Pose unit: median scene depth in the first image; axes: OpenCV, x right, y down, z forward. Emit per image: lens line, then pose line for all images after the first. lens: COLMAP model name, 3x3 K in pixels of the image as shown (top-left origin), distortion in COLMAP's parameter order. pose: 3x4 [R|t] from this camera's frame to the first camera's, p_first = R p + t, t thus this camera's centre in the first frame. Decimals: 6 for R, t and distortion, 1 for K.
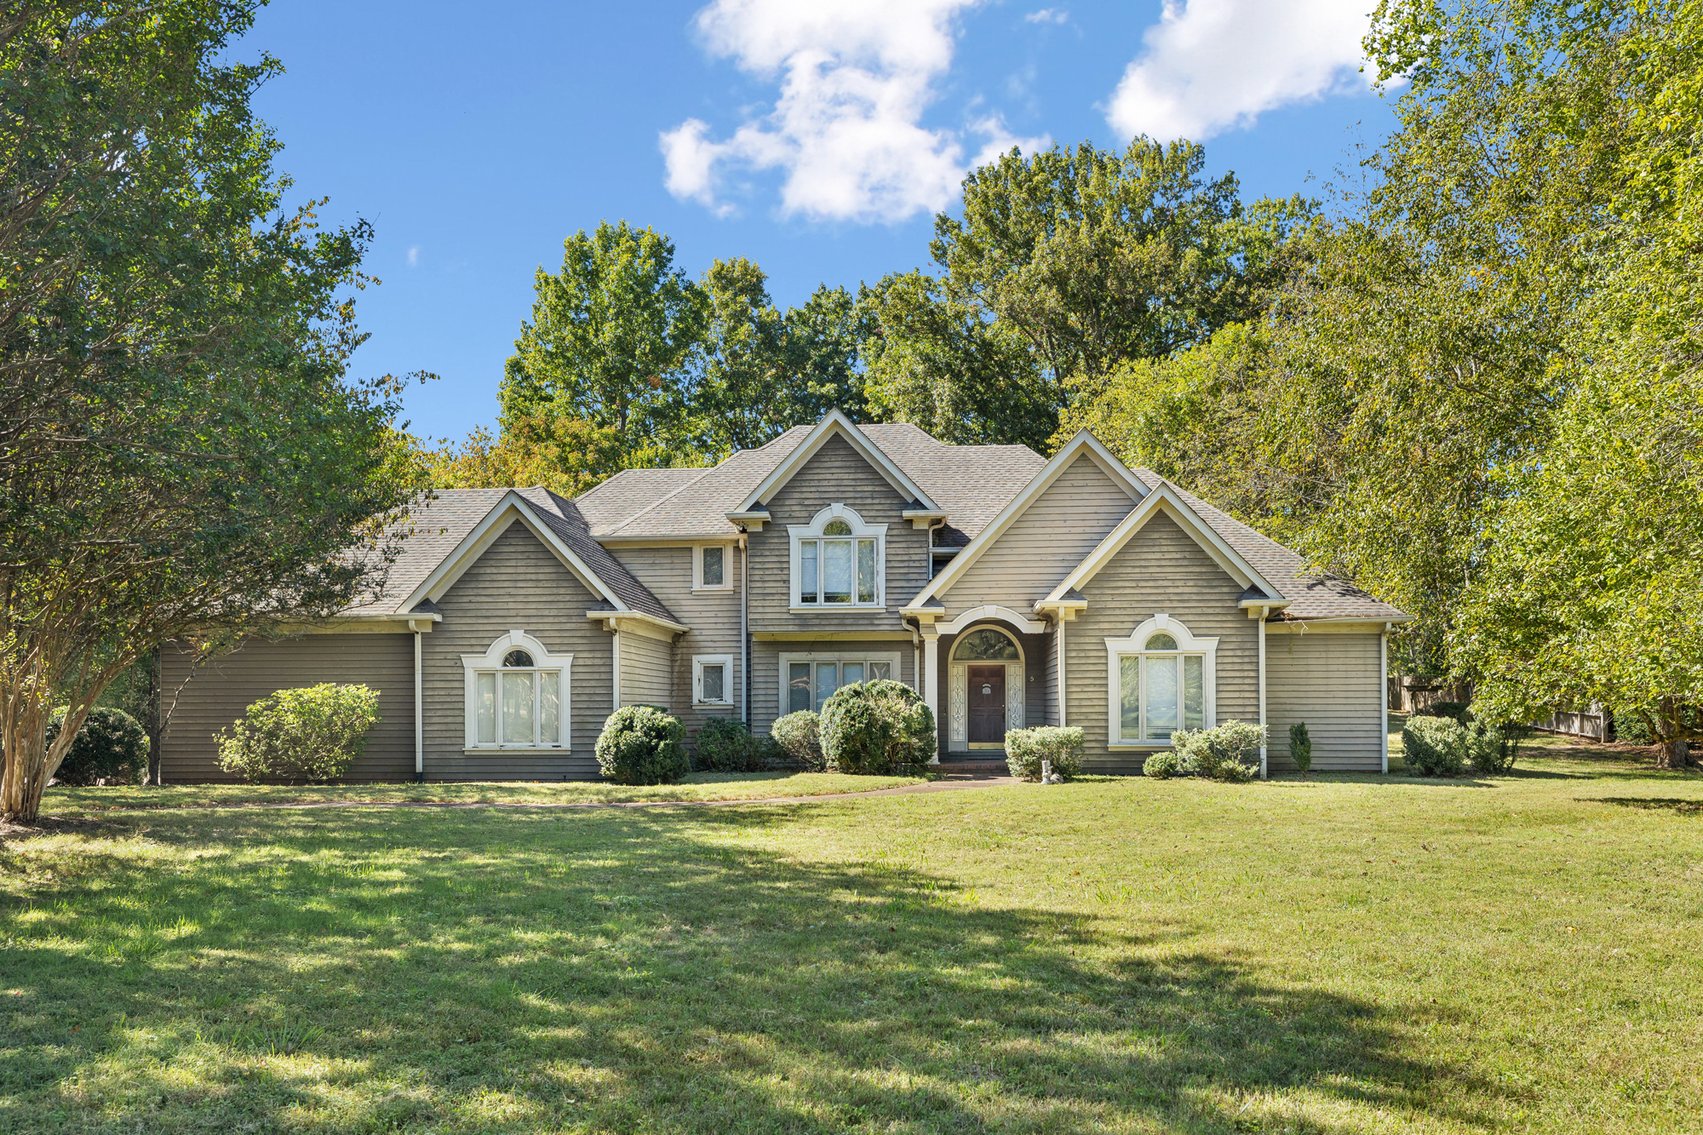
lens RADIAL K [[1438.0, 0, 839.8], [0, 1438.0, 576.0], [0, 0, 1]] dist [0.009745, 0.015910]
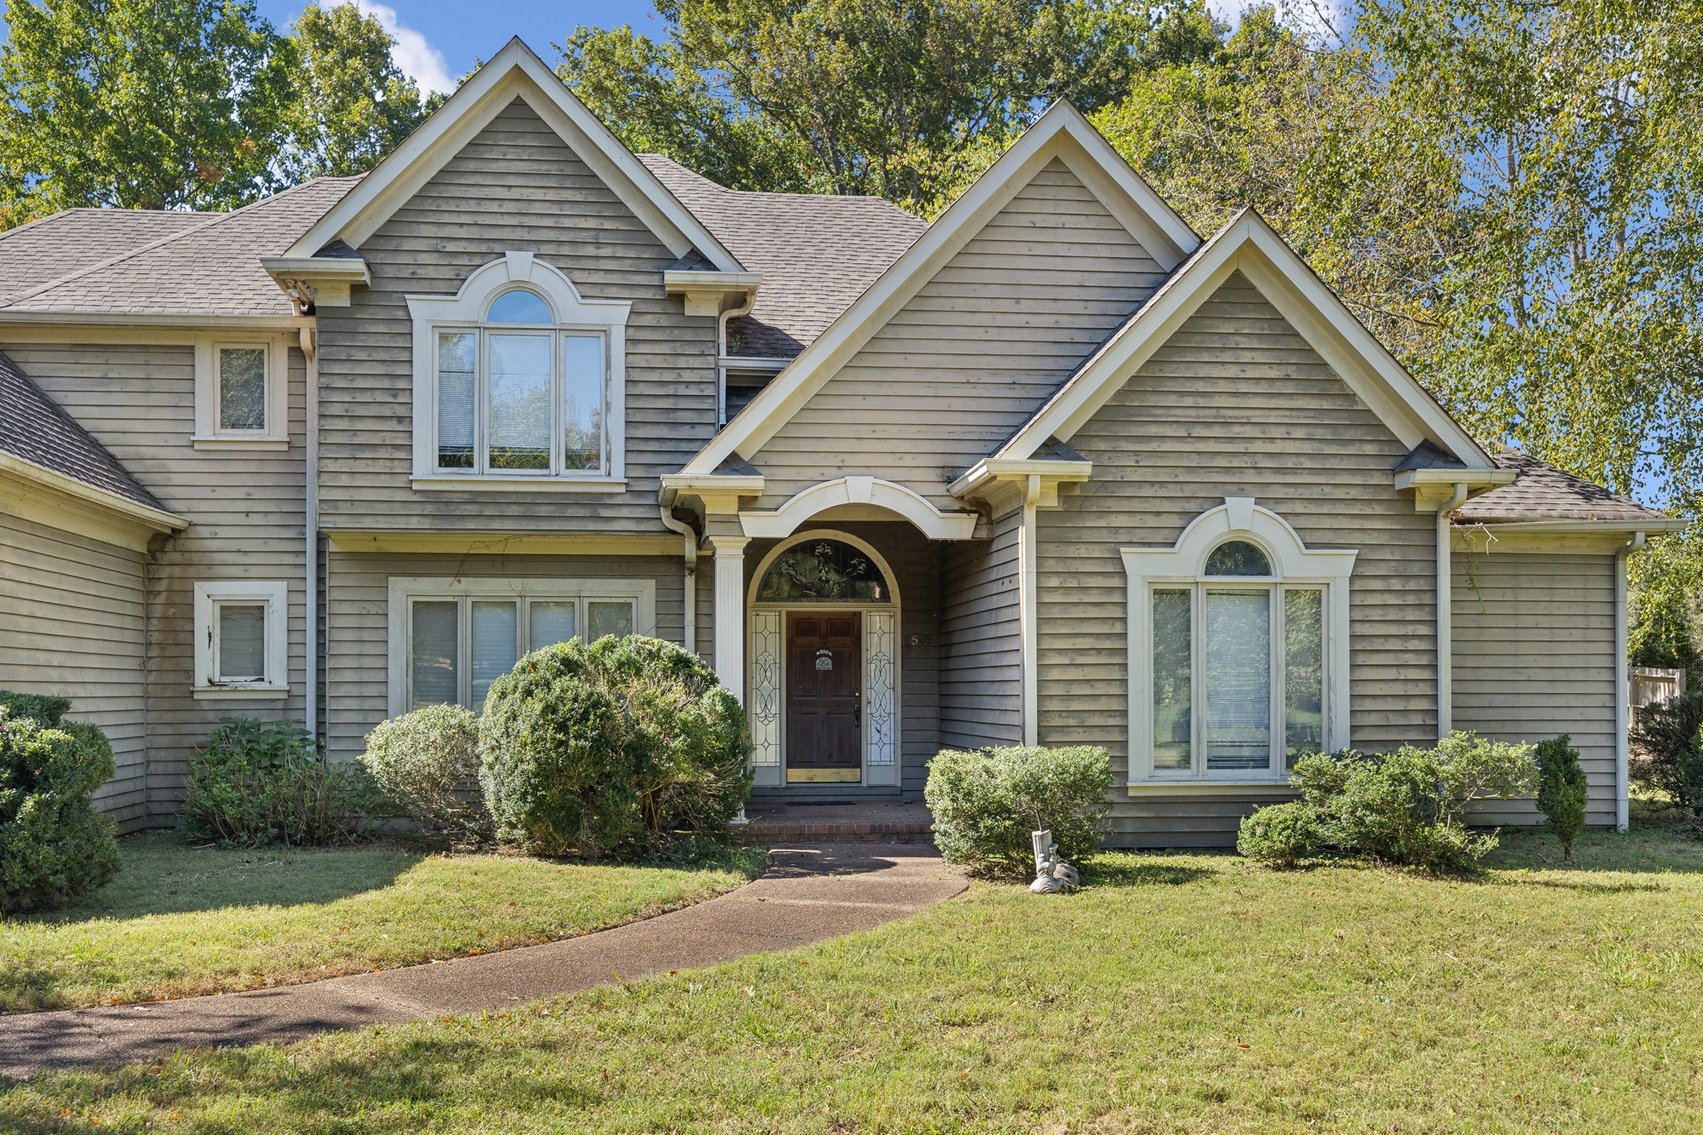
lens RADIAL K [[1641.6, 0, 802.9], [0, 1641.6, 686.0], [0, 0, 1]] dist [0.021068, 0.000000]
pose [[0.983088, 0.004566, 0.183075, -0.008630], [-0.020619, 0.996092, 0.085878, 0.041819], [-0.181967, -0.088201, 0.979341, 0.480452]]
